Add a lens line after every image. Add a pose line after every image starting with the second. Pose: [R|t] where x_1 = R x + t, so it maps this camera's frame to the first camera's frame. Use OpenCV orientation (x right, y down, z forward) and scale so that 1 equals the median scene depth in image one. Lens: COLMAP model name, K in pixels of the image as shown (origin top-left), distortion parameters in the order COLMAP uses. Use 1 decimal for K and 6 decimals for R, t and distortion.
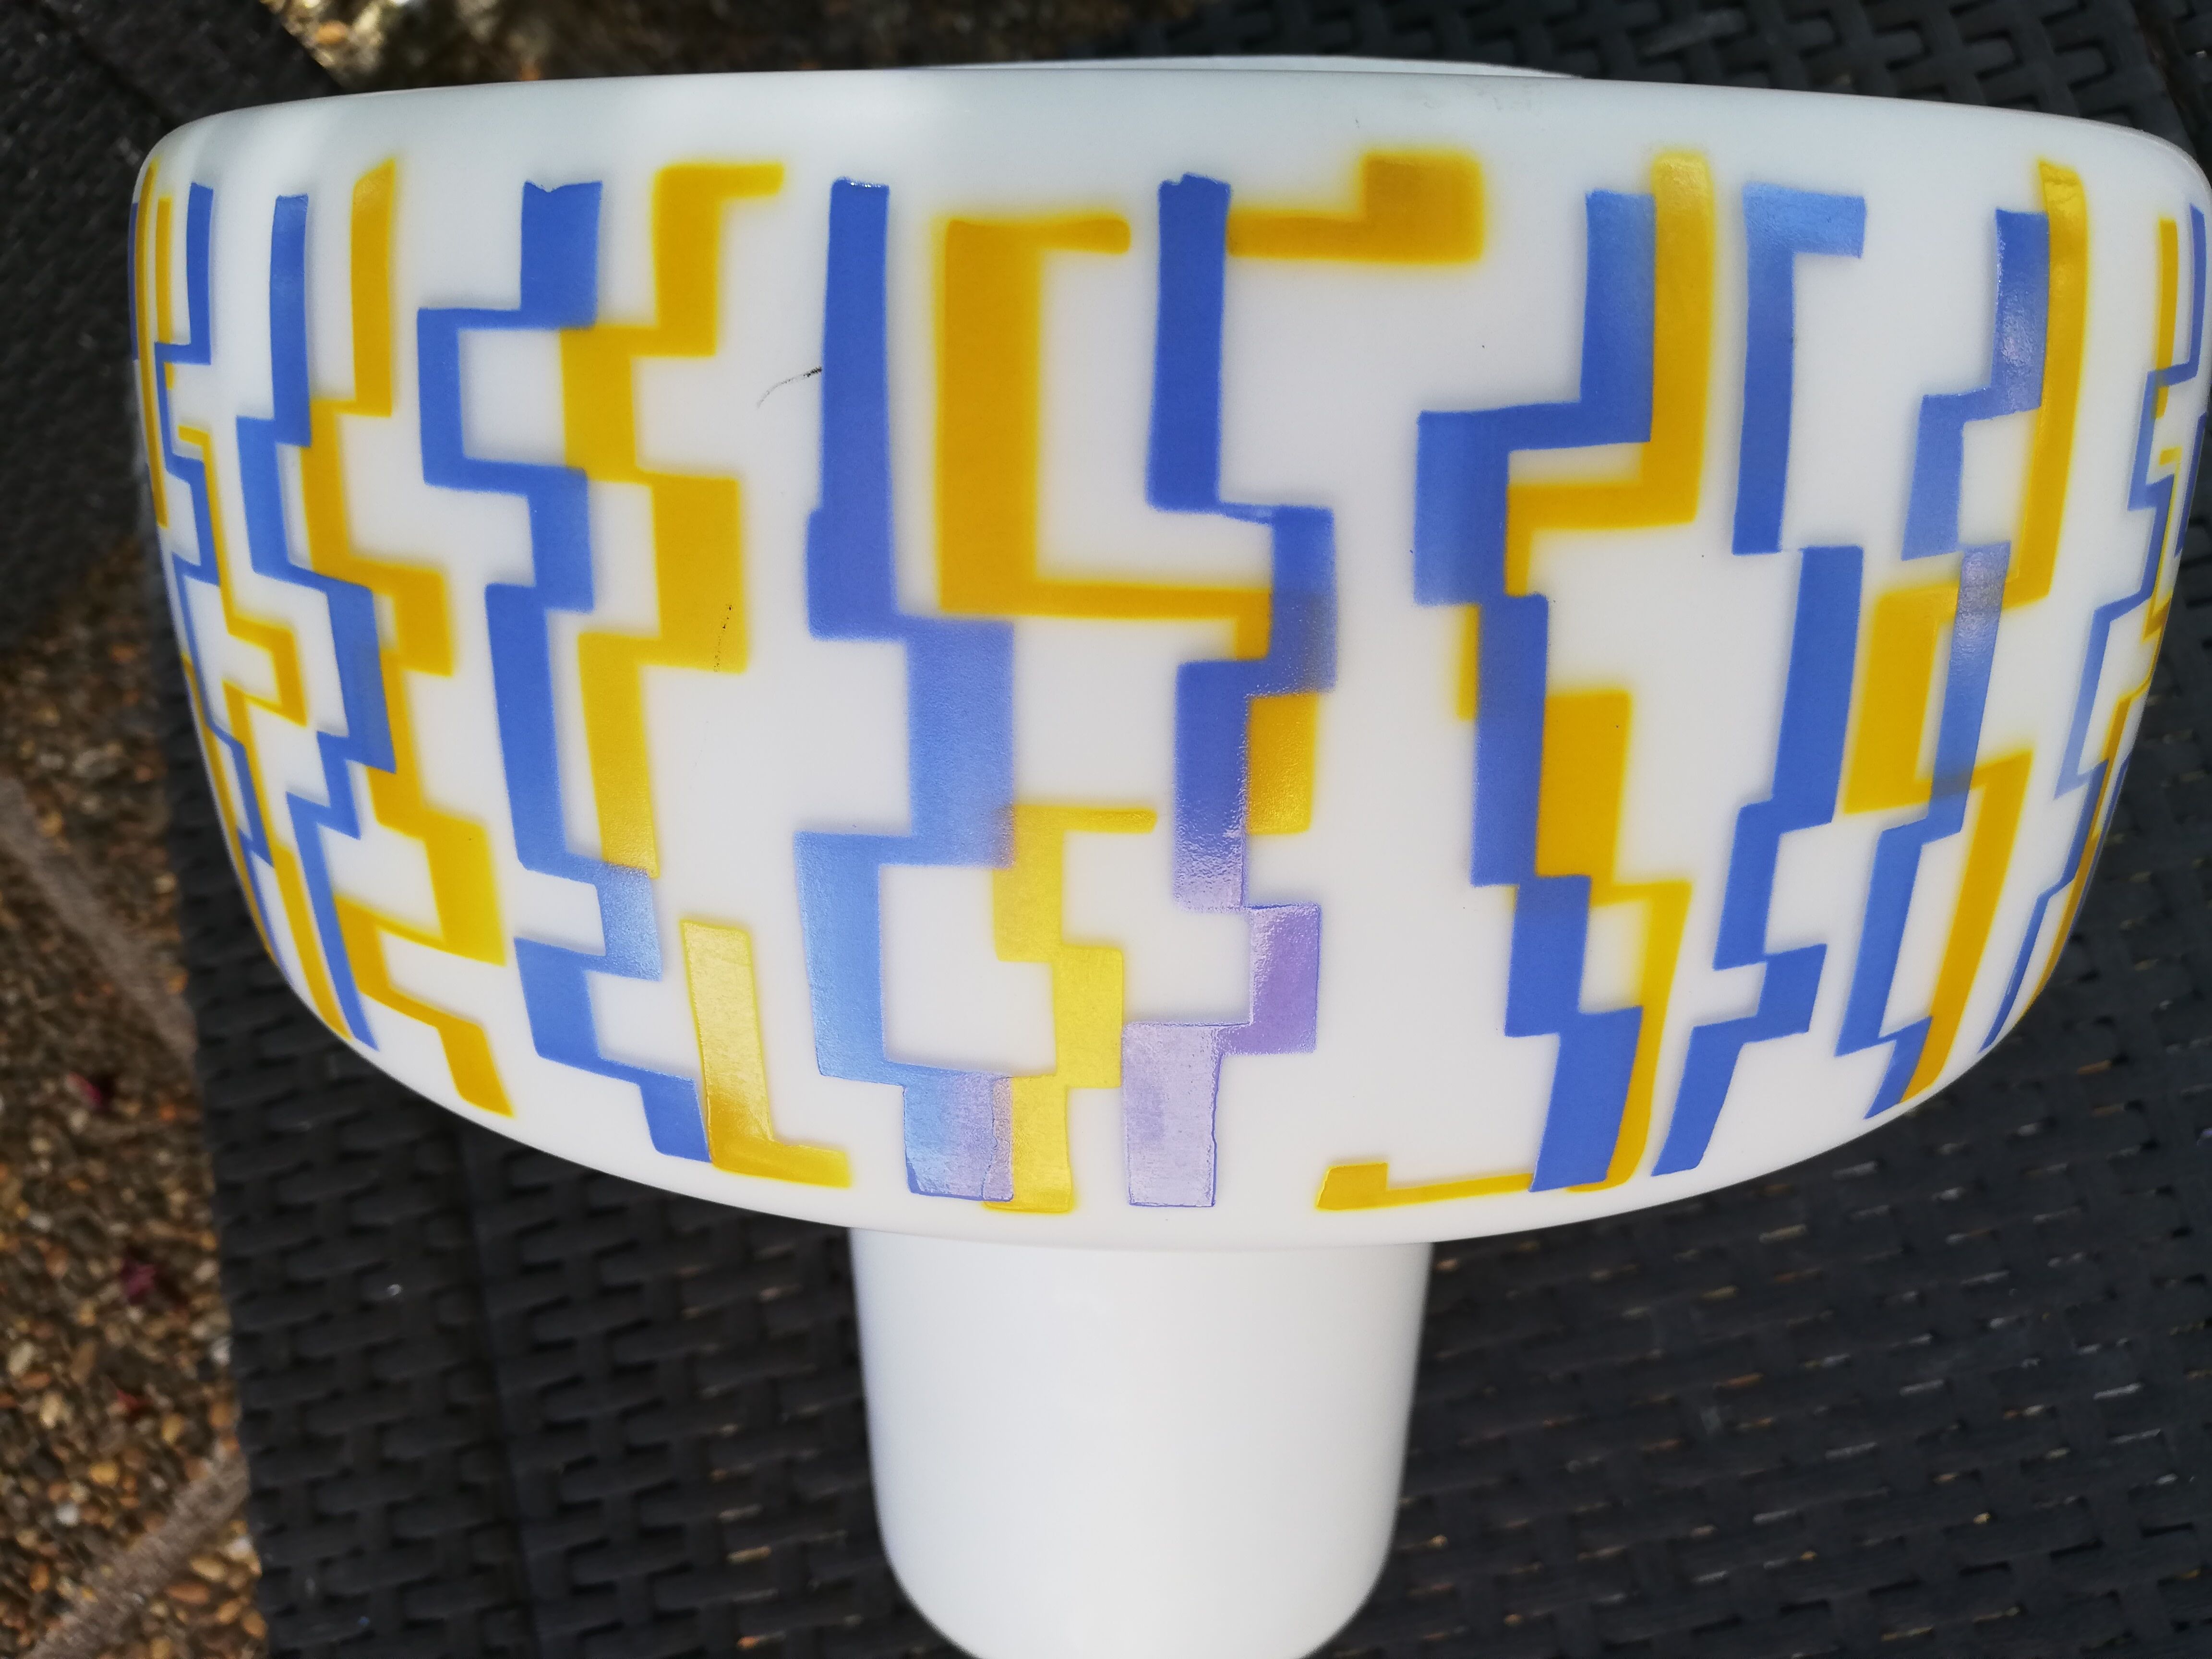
lens RADIAL K [[1741.1, 0, 1111.9], [0, 1741.1, 841.7], [0, 0, 1]] dist [0.019565, -0.050281]
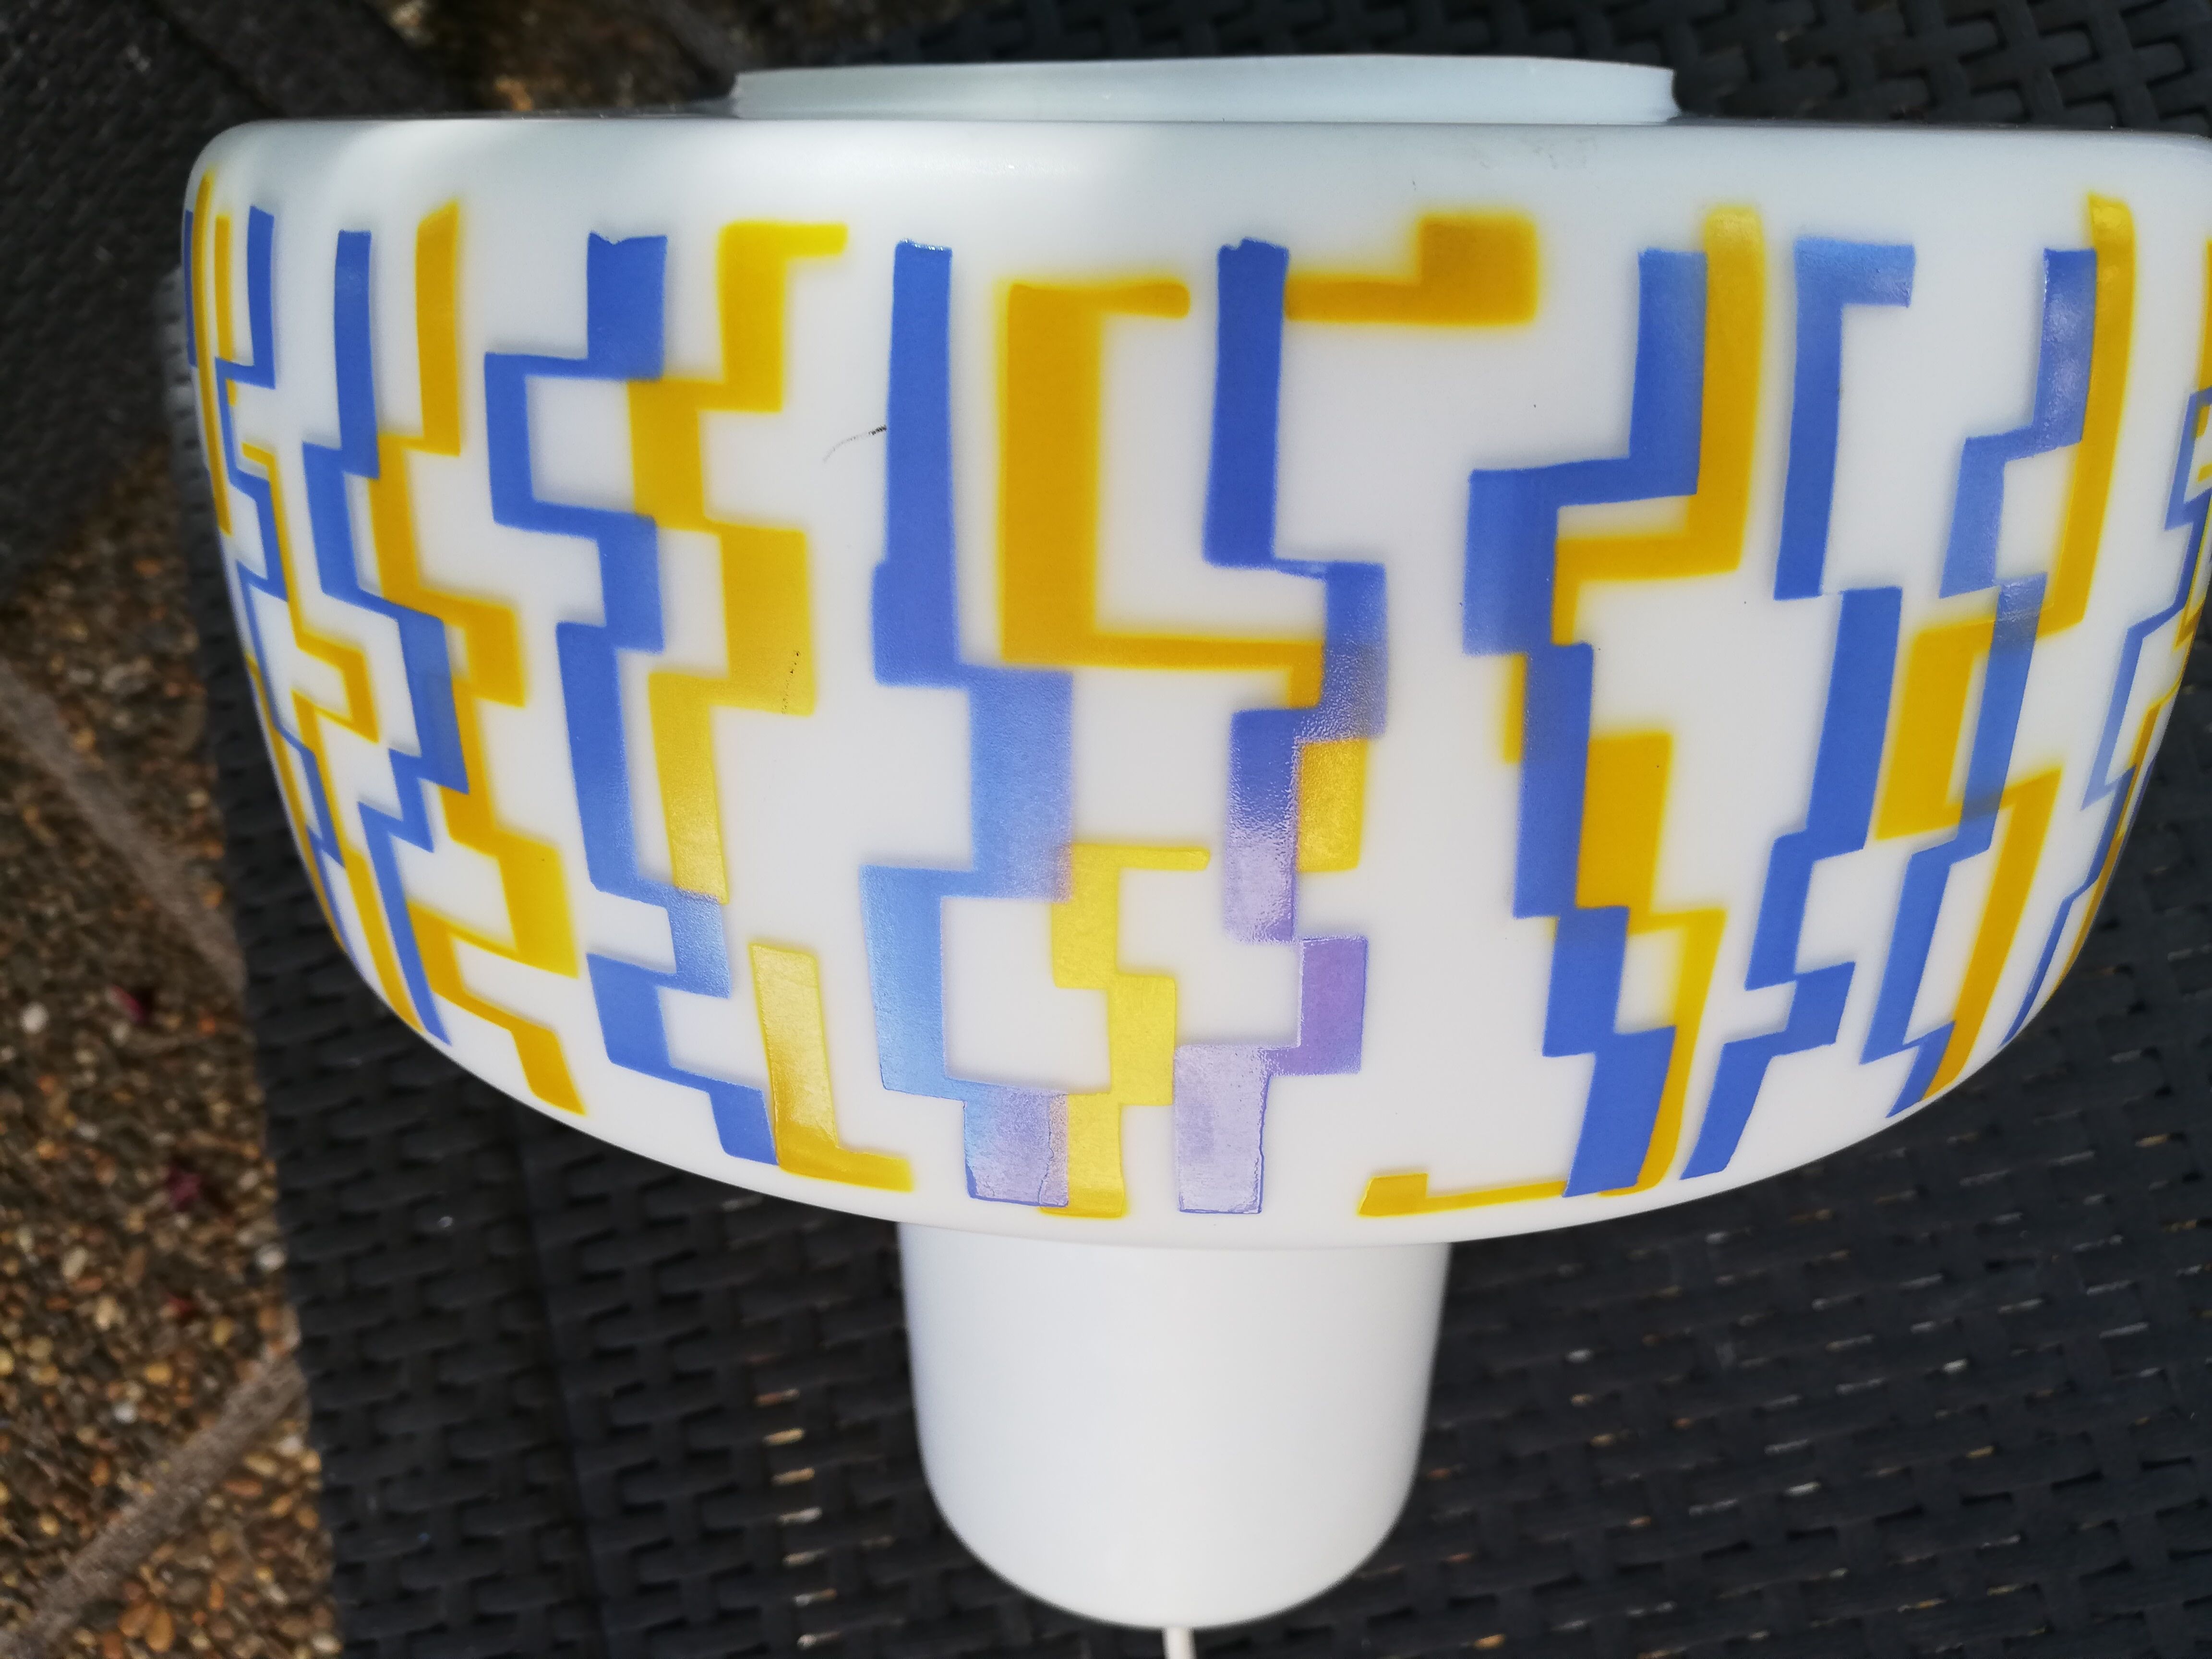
lens RADIAL K [[1741.1, 0, 1114.6], [0, 1741.1, 848.4], [0, 0, 1]] dist [0.019565, -0.050281]
pose [[0.999960, 0.000843, -0.008954, -0.019011], [-0.000271, 0.997971, 0.063674, -0.073592], [0.008989, -0.063669, 0.997931, -0.028993]]
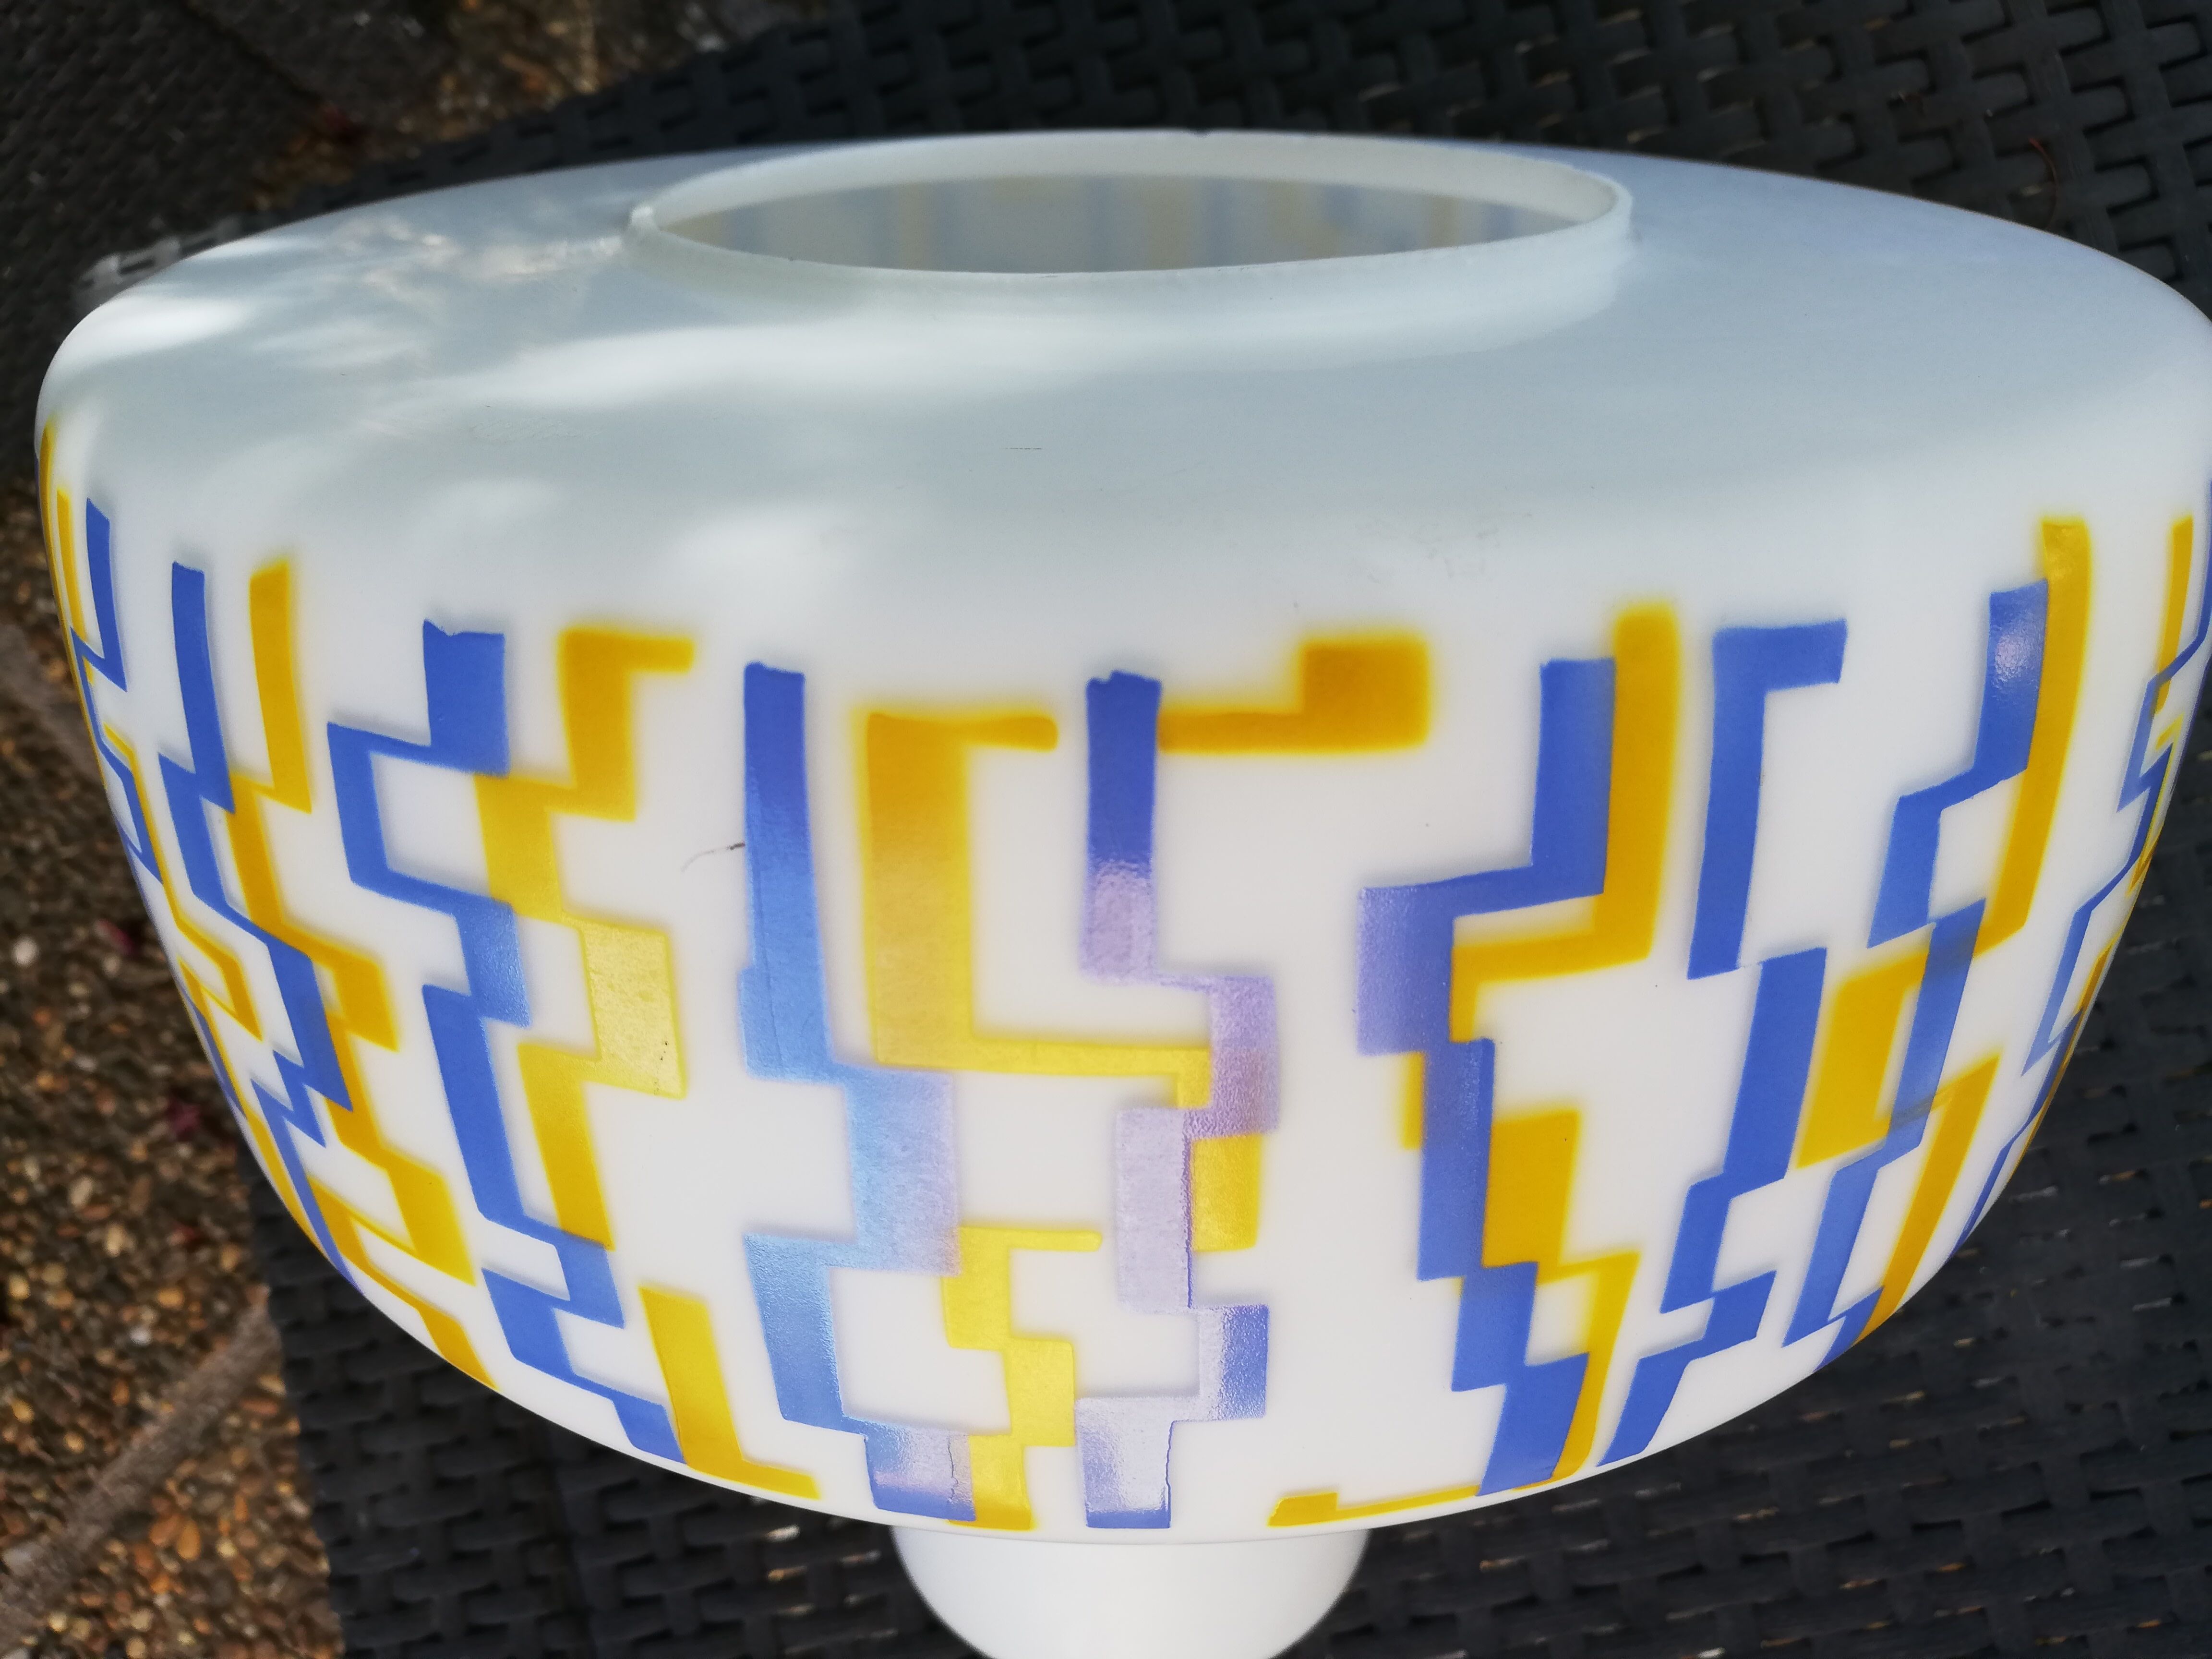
lens RADIAL K [[1741.1, 0, 1112.6], [0, 1741.1, 861.4], [0, 0, 1]] dist [0.019565, -0.050281]
pose [[0.999864, -0.010763, -0.012484, 0.040998], [0.012642, 0.986736, 0.161837, -0.342014], [0.010577, -0.161973, 0.986738, 0.039316]]
